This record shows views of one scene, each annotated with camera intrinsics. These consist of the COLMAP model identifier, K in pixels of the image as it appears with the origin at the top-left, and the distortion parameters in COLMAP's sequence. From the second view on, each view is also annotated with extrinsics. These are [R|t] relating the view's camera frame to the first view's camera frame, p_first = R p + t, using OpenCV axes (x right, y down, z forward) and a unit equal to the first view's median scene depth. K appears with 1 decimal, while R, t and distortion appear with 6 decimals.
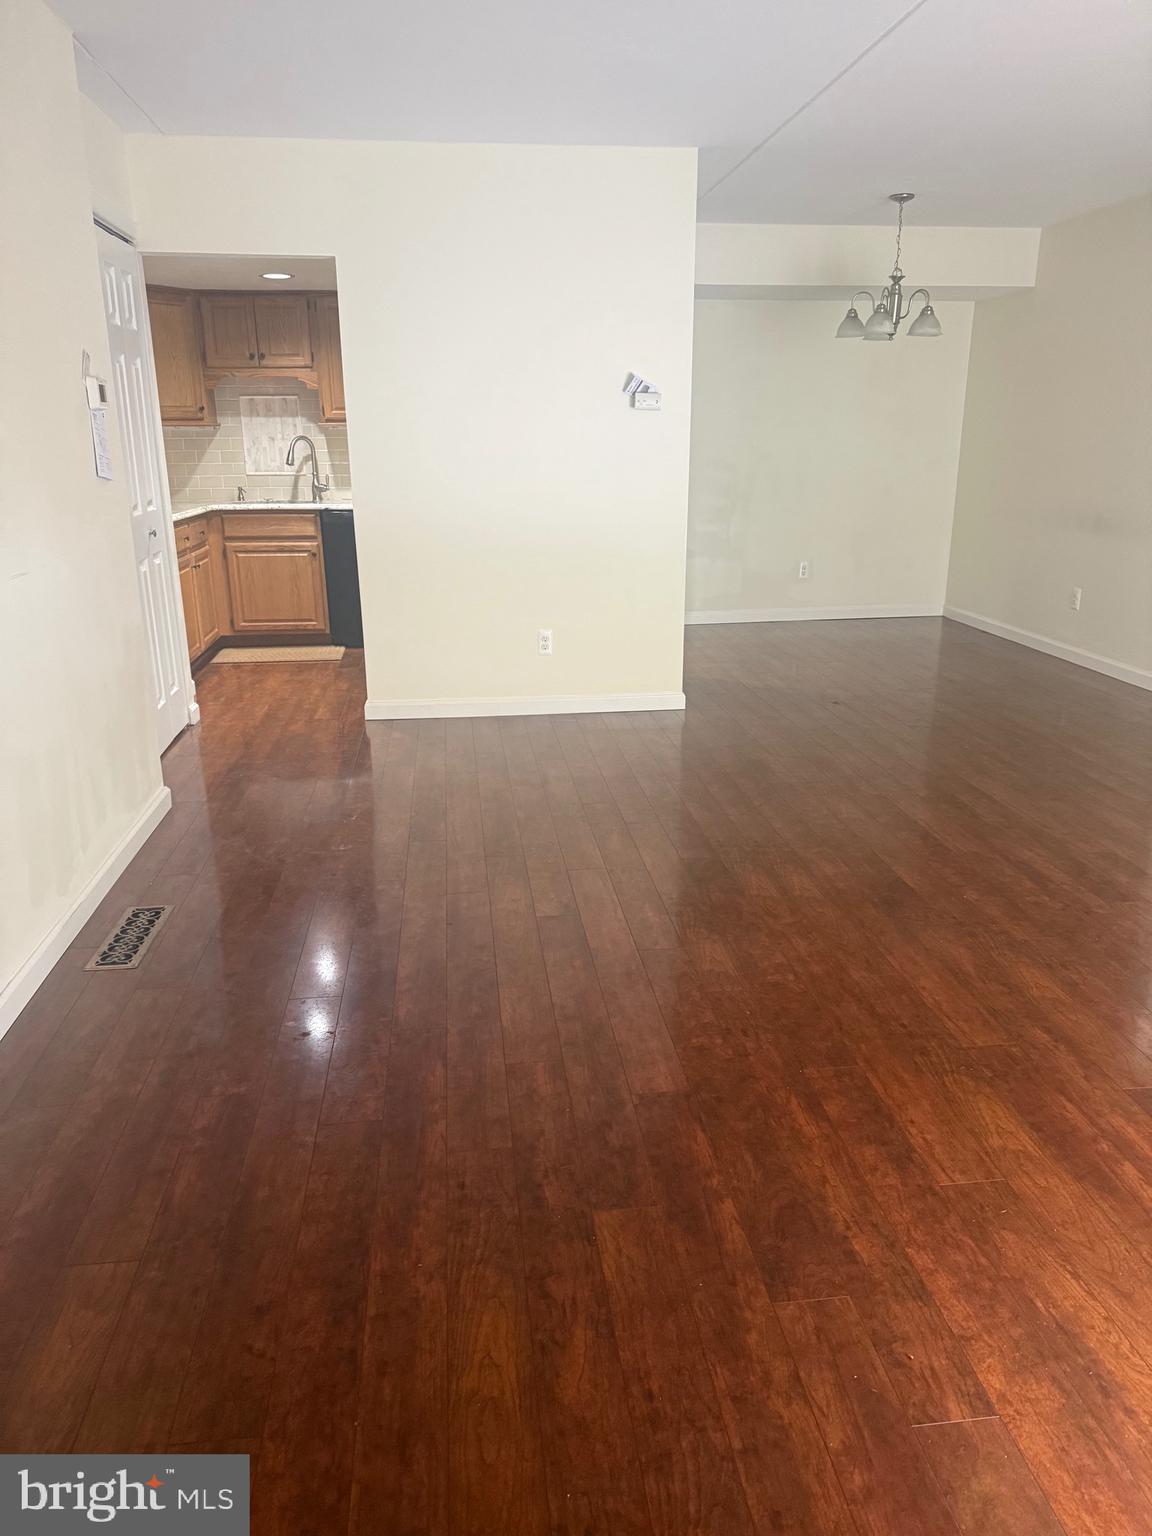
lens RADIAL K [[1069.7, 0, 573.2], [0, 1069.7, 777.6], [0, 0, 1]] dist [0.125357, -0.242712]
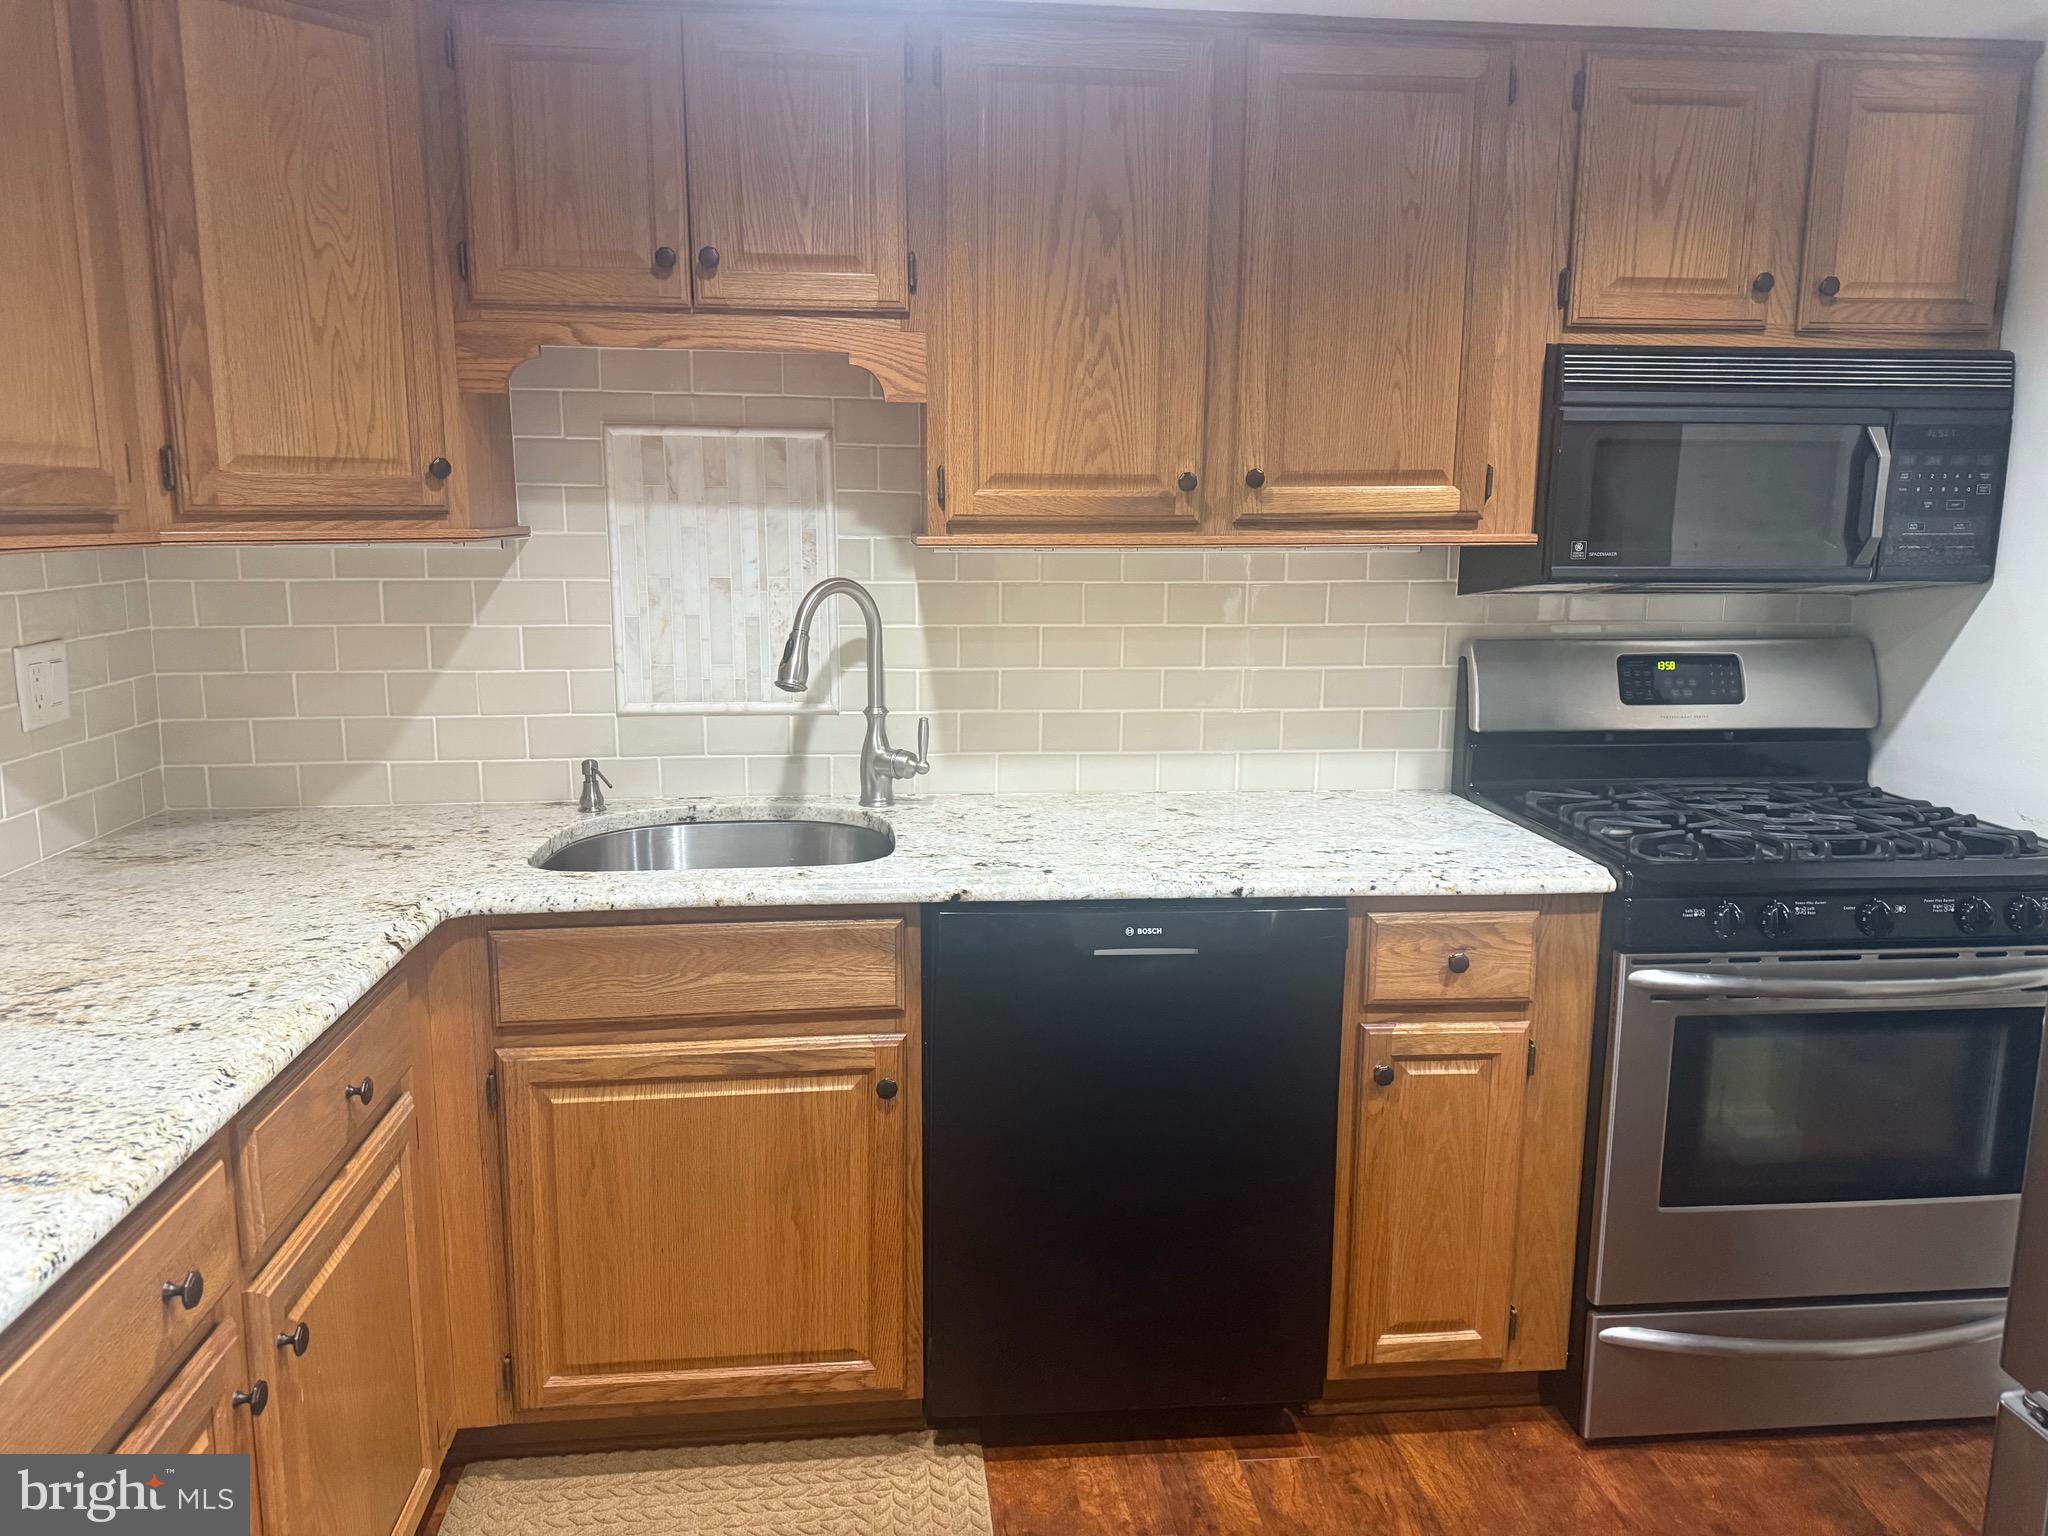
lens RADIAL K [[1426.3, 0, 1024.0], [0, 1426.3, 768.0], [0, 0, 1]] dist [0.125357, -0.242712]
pose [[0.999674, 0.017139, -0.018933, -0.198594], [-0.019424, 0.991589, -0.127957, -0.226764], [0.016581, 0.128283, 0.991599, 0.666637]]
